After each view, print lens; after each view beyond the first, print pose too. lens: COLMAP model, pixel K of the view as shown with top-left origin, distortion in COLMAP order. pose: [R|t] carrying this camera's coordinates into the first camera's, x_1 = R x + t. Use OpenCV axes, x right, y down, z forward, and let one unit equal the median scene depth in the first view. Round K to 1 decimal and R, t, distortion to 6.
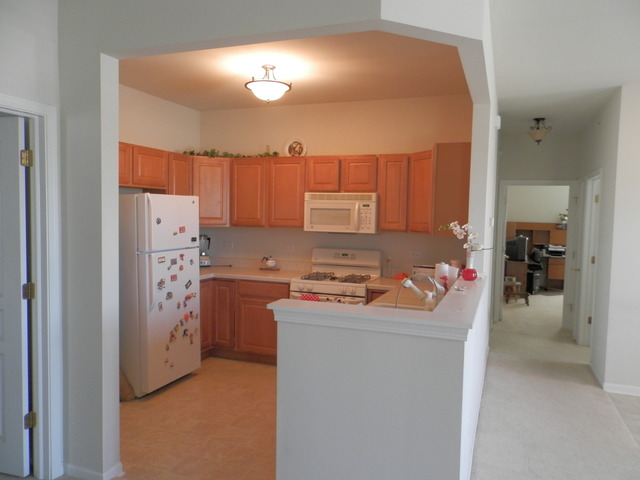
lens RADIAL K [[476.6, 0, 320.0], [0, 476.6, 240.0], [0, 0, 1]] dist [0.004509, -0.000088]
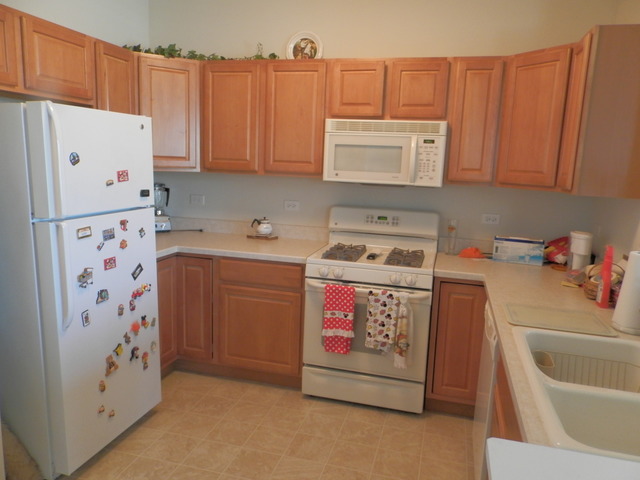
lens RADIAL K [[476.6, 0, 320.0], [0, 476.6, 240.0], [0, 0, 1]] dist [0.004509, -0.000088]
pose [[0.995037, 0.003224, 0.099456, -0.103015], [-0.014384, 0.993638, 0.111697, -0.011502], [-0.098464, -0.112573, 0.988753, 0.373971]]
